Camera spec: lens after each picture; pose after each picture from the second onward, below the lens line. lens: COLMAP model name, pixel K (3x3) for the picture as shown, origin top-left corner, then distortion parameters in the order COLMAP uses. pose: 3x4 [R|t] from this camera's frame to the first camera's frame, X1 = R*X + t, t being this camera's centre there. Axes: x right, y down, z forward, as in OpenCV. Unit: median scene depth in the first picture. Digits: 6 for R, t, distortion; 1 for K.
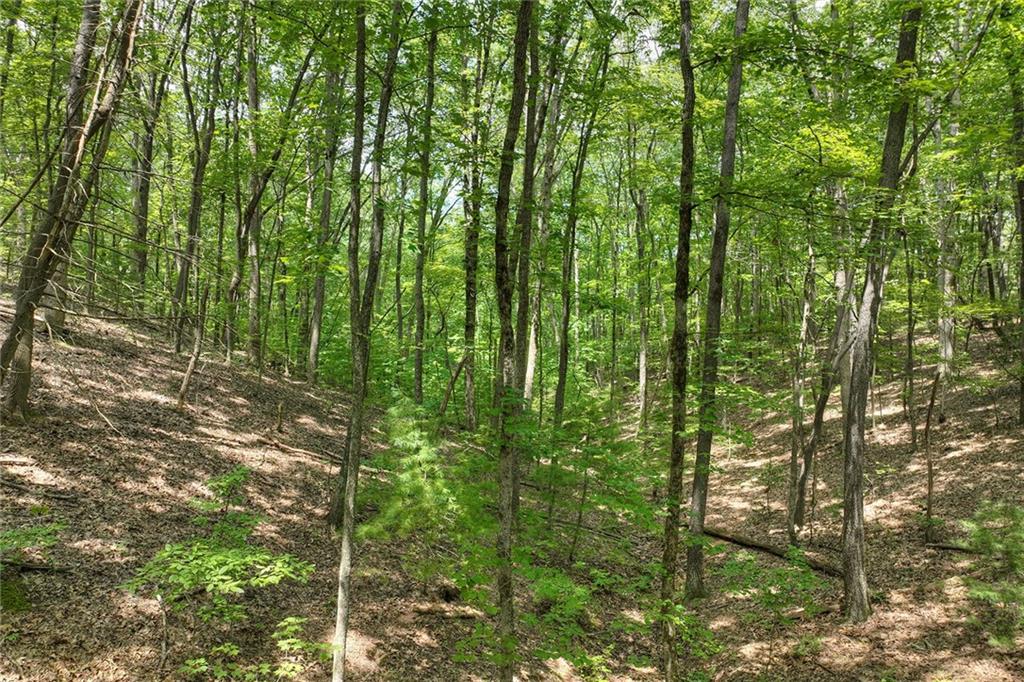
lens RADIAL K [[672.0, 0, 535.2], [0, 672.0, 340.8], [0, 0, 1]] dist [0.003064, 0.009429]
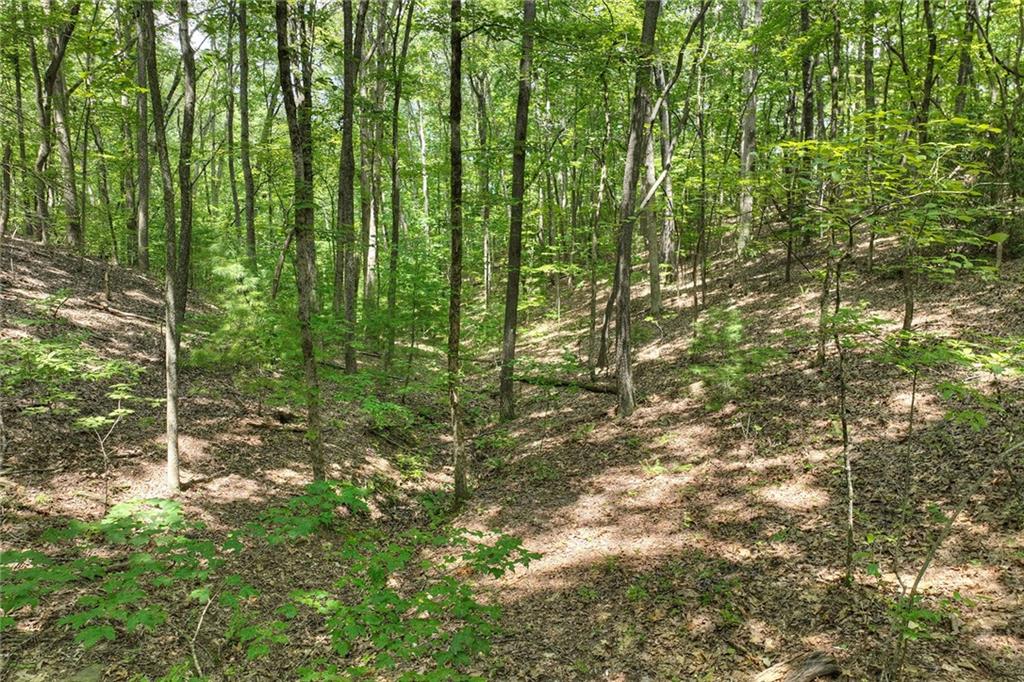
lens RADIAL K [[657.8, 0, 512.0], [0, 657.8, 341.0], [0, 0, 1]] dist [0.007151, 0.003390]
pose [[0.983145, -0.036362, 0.179176, 0.038933], [0.009982, 0.989236, 0.145986, 0.065565], [-0.182556, -0.141737, 0.972925, -0.086862]]
